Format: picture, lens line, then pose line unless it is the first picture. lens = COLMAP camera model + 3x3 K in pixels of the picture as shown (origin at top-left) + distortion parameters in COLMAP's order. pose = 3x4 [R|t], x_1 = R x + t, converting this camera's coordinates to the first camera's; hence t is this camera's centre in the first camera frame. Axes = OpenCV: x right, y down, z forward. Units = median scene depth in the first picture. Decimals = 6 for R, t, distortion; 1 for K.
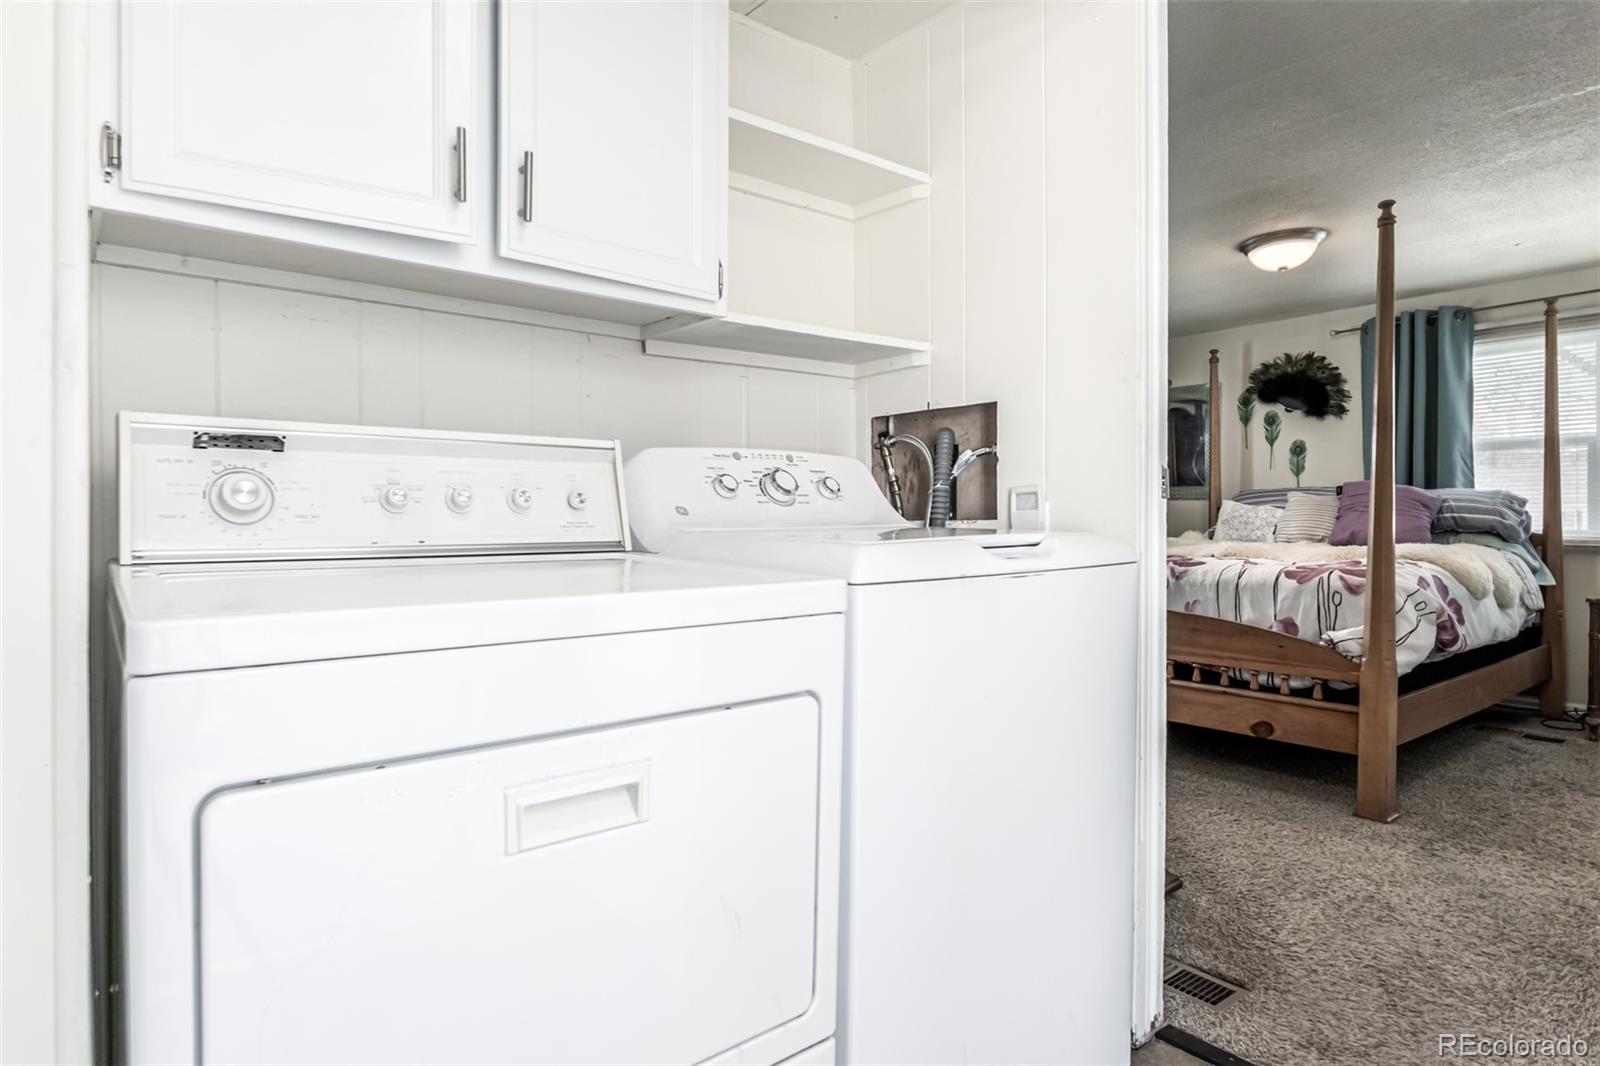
lens RADIAL K [[884.6, 0, 801.2], [0, 884.6, 519.2], [0, 0, 1]] dist [-0.002262, -0.002008]
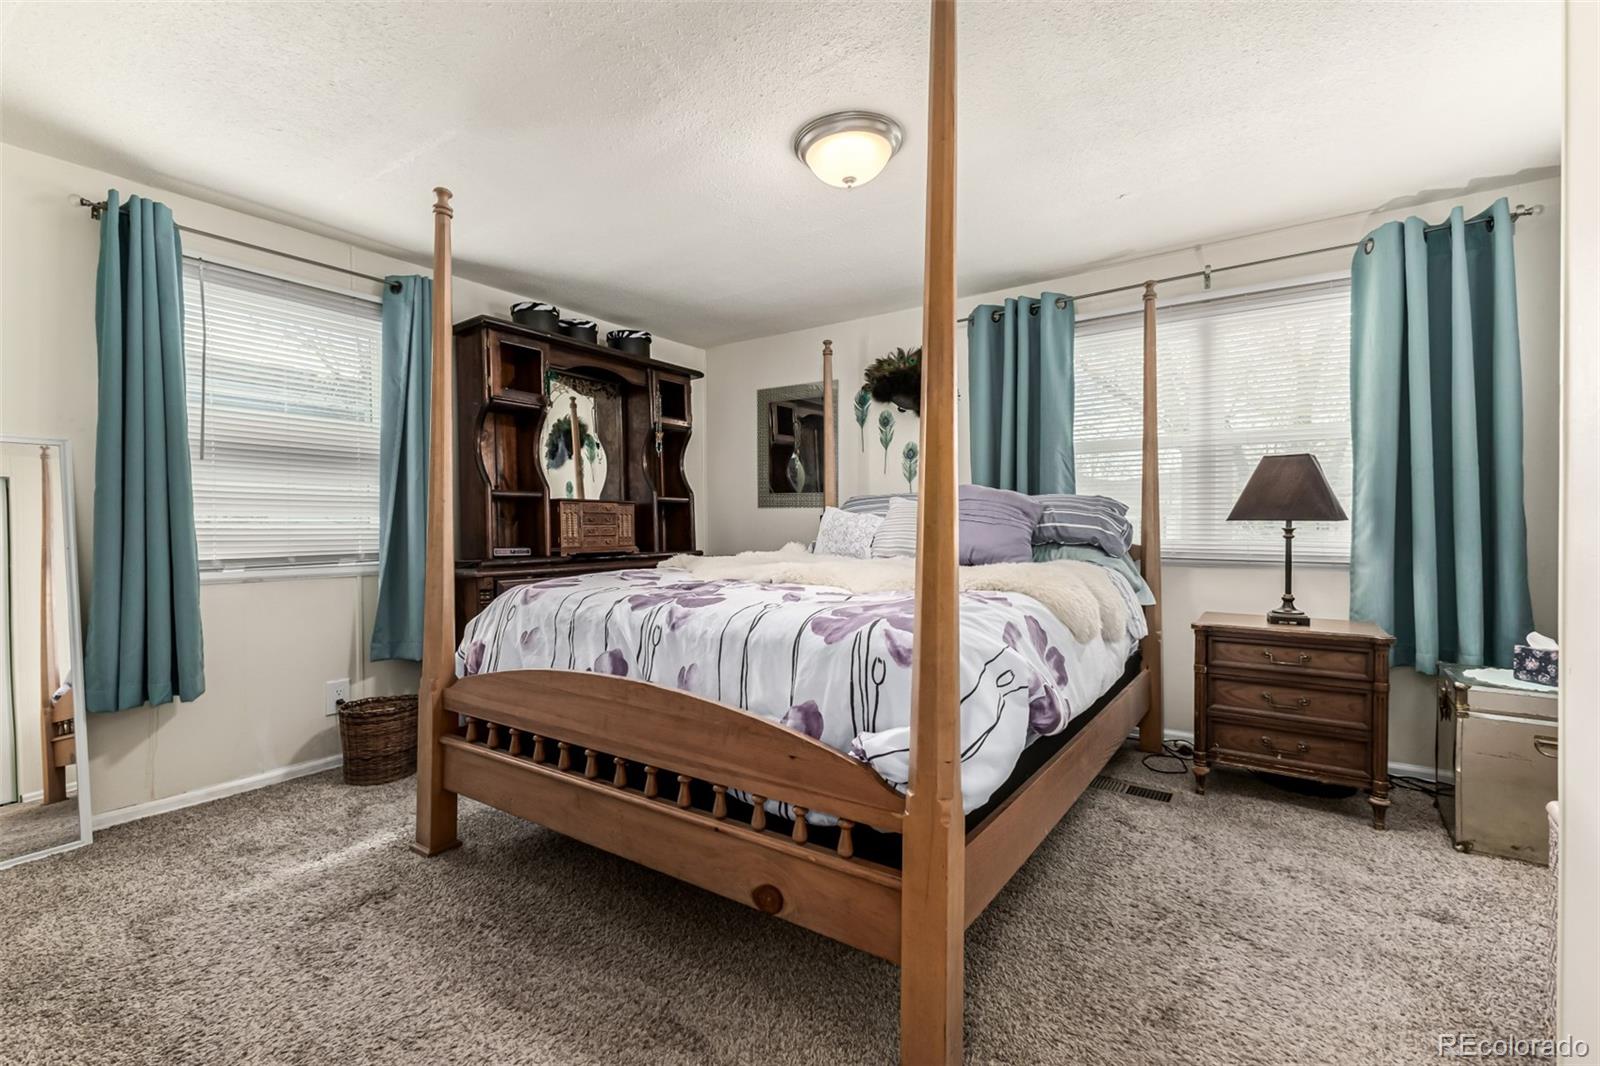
lens RADIAL K [[695.4, 0, 801.6], [0, 695.4, 524.6], [0, 0, 1]] dist [0.014748, 0.000303]
pose [[0.960107, -0.001318, 0.279629, 0.347471], [0.001349, 0.999999, 0.000084, -0.005432], [-0.279629, 0.000297, 0.960108, 0.464836]]
